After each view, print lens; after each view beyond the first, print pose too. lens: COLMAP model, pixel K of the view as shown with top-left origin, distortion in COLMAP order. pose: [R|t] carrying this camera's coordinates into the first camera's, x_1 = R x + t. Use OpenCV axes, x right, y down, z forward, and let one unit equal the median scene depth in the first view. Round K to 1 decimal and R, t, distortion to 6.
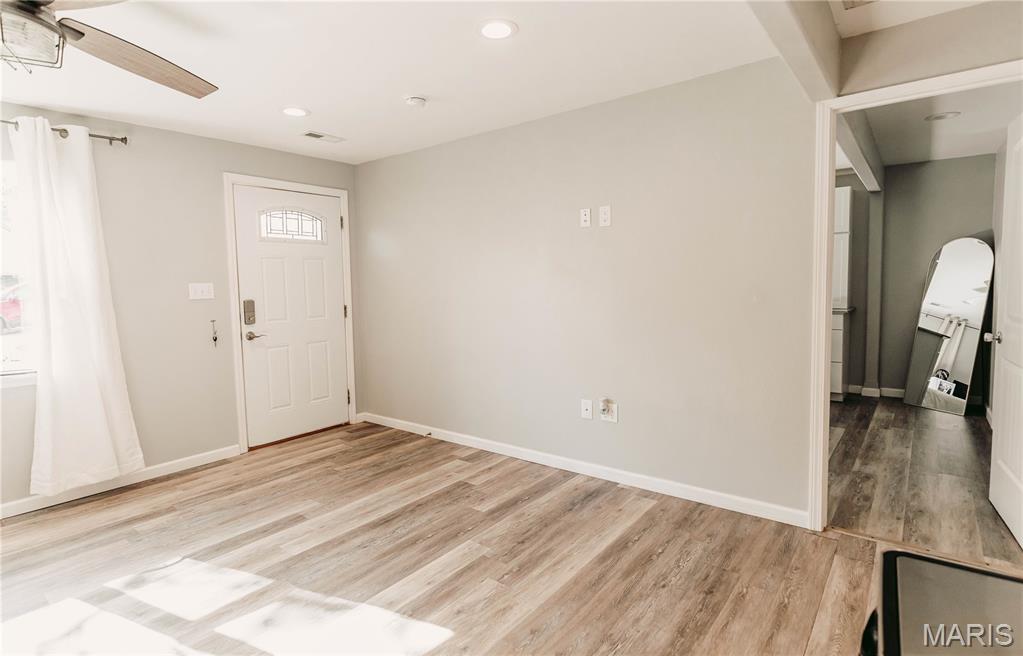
lens RADIAL K [[516.7, 0, 514.3], [0, 516.7, 321.2], [0, 0, 1]] dist [-0.003497, -0.000742]
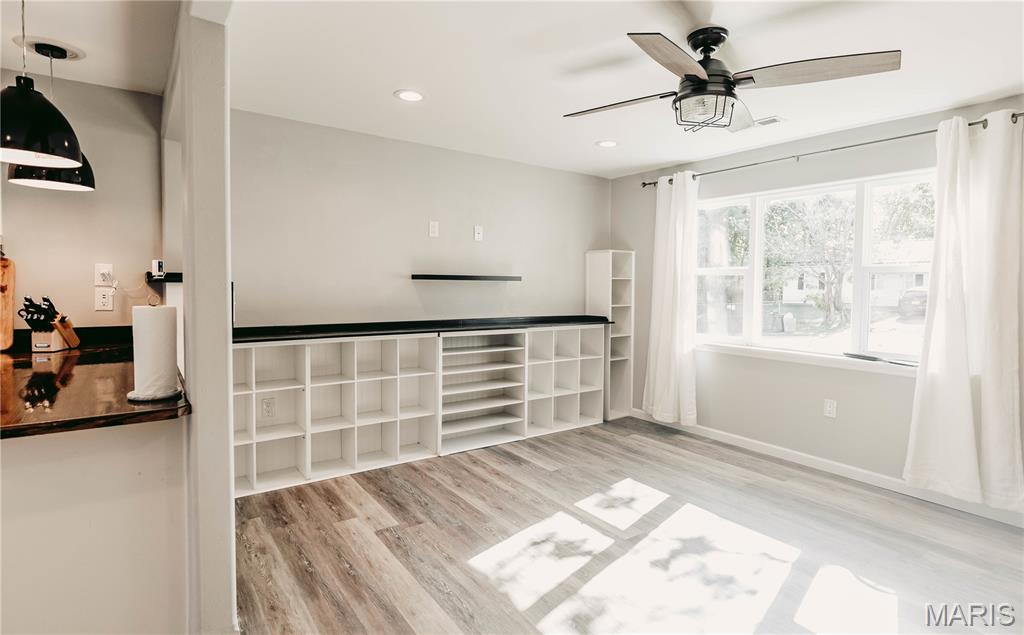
lens RADIAL K [[516.5, 0, 517.3], [0, 516.5, 303.5], [0, 0, 1]] dist [-0.001067, -0.000350]
pose [[-0.275847, 0.058239, -0.959436, 0.265362], [-0.082695, 0.993024, 0.084053, -0.044251], [0.957638, 0.102527, -0.269106, 0.438888]]
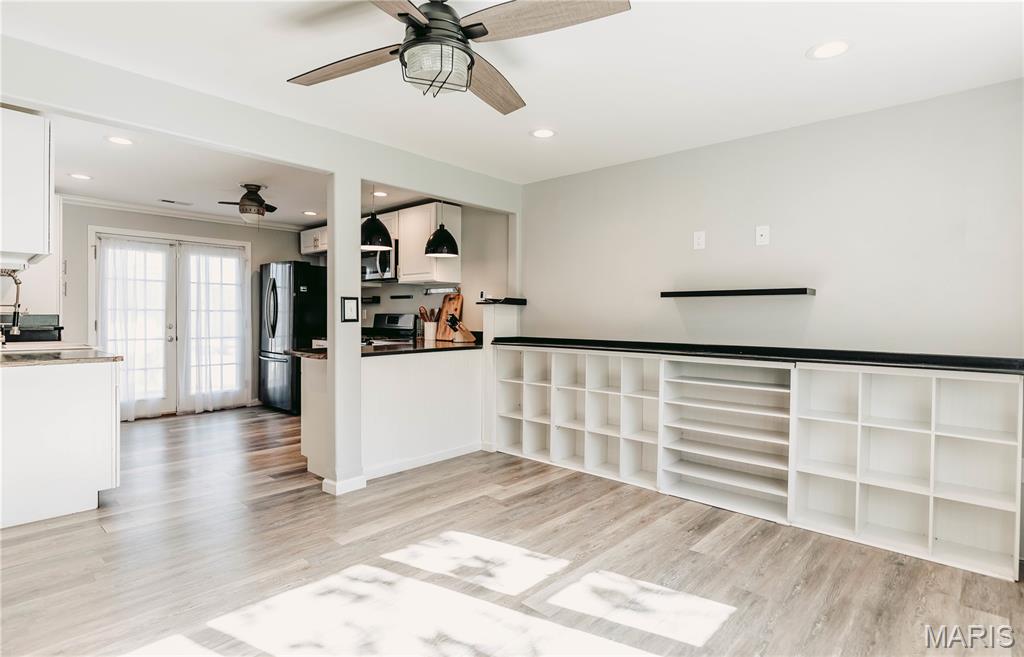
lens RADIAL K [[519.0, 0, 513.8], [0, 519.0, 325.5], [0, 0, 1]] dist [-0.002383, -0.000414]
pose [[-0.997220, 0.012658, 0.073431, -0.576783], [0.019439, 0.995534, 0.092378, -0.030156], [-0.071933, 0.093549, -0.993013, 1.034757]]
